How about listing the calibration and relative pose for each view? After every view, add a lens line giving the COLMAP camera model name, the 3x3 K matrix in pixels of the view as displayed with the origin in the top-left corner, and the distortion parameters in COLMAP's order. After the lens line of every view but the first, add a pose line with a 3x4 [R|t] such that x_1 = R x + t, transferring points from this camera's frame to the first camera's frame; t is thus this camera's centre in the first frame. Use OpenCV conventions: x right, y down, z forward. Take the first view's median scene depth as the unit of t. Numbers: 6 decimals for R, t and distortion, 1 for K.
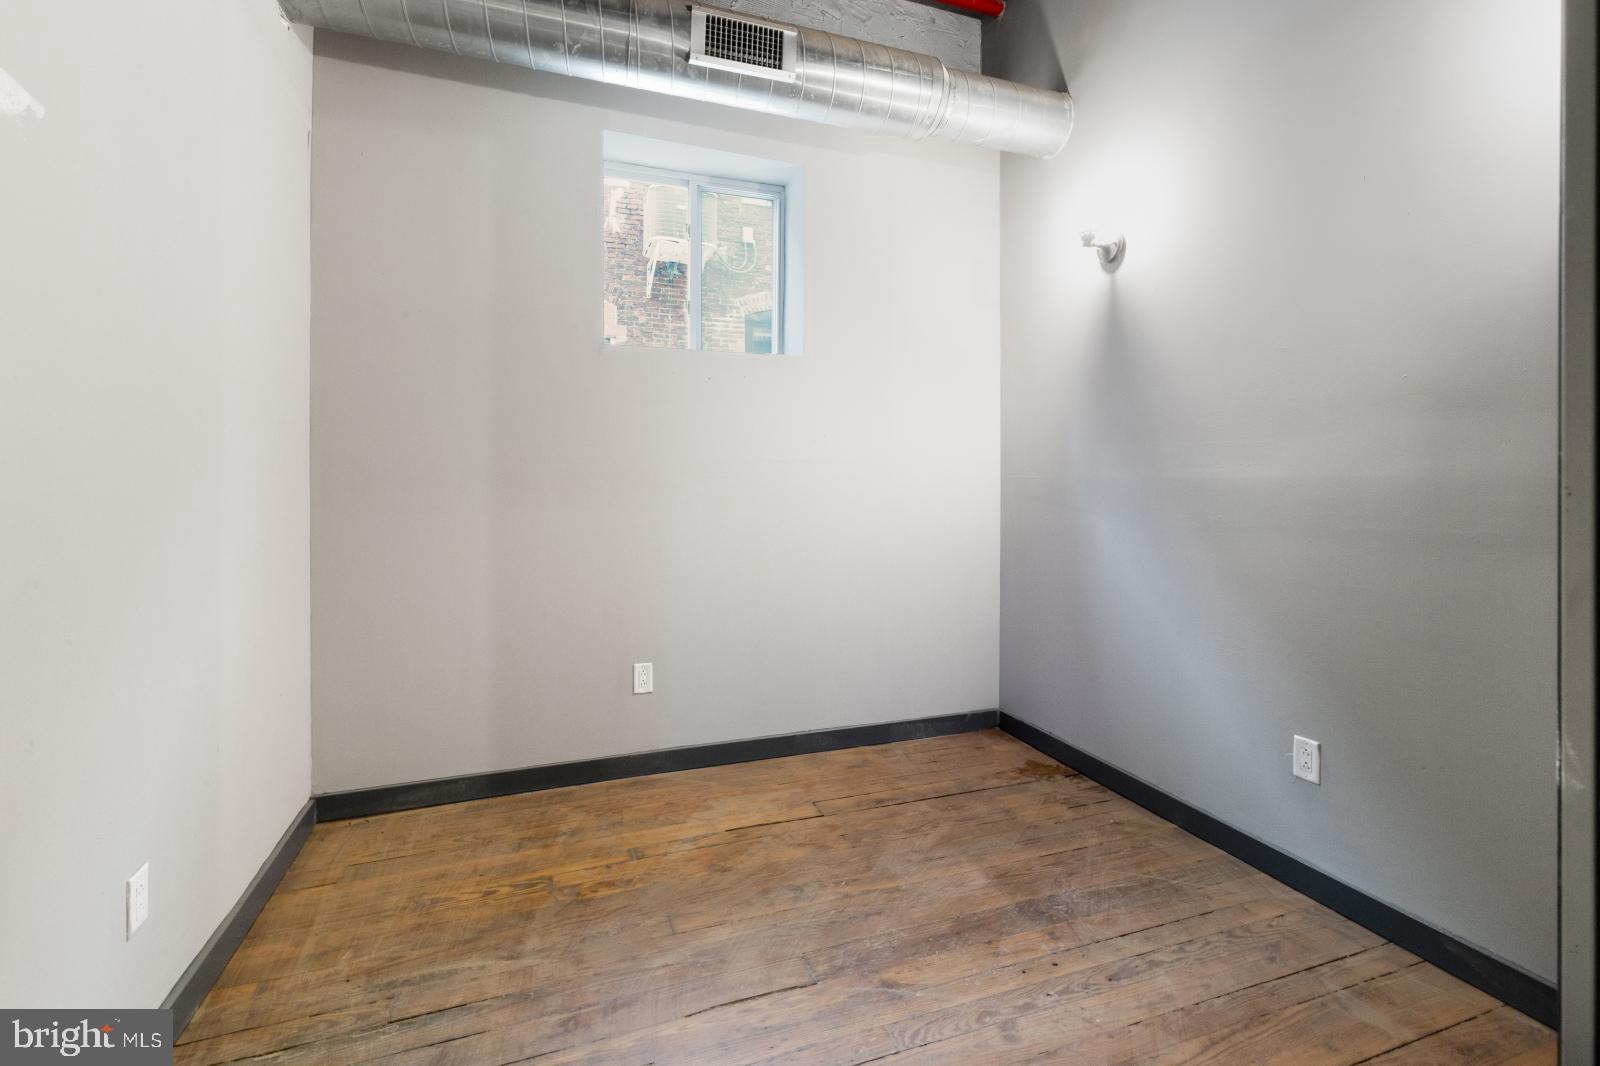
lens RADIAL K [[740.1, 0, 803.0], [0, 740.1, 475.1], [0, 0, 1]] dist [0.003338, -0.000593]
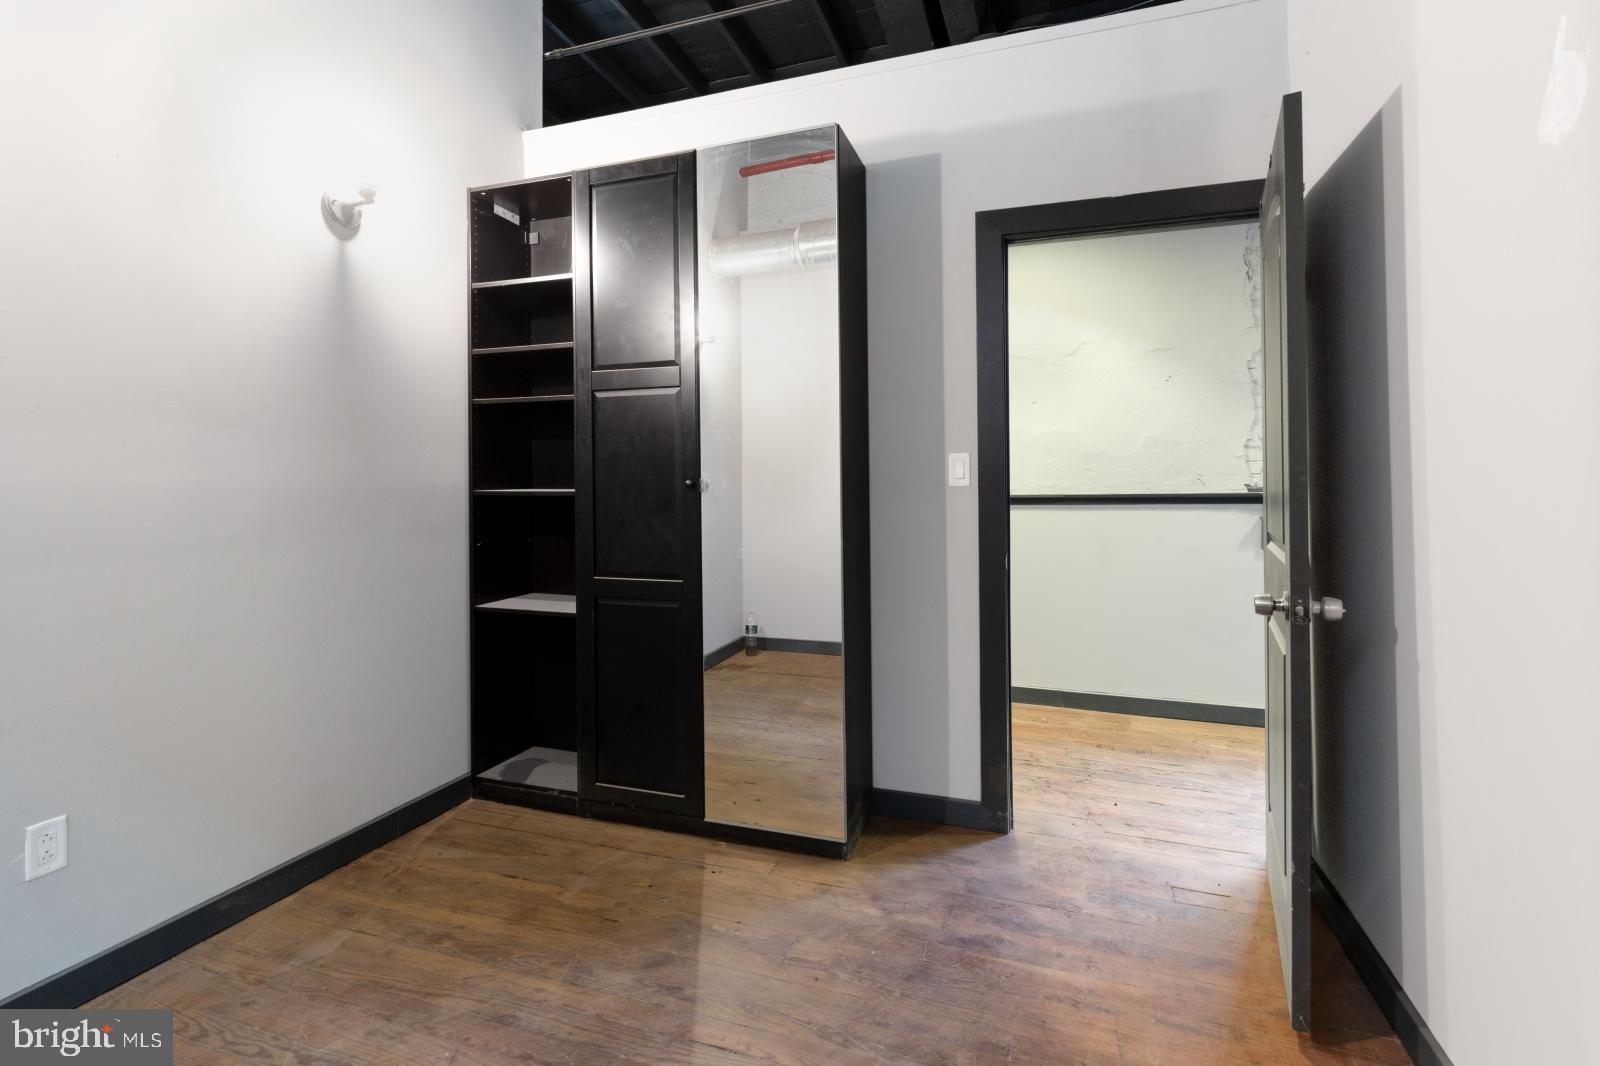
lens RADIAL K [[740.1, 0, 803.0], [0, 740.1, 475.1], [0, 0, 1]] dist [0.003338, -0.000593]
pose [[-0.769328, 0.000651, 0.638854, -0.512165], [-0.003788, 0.999977, -0.005580, -0.006761], [-0.638843, -0.006713, -0.769308, 1.310535]]
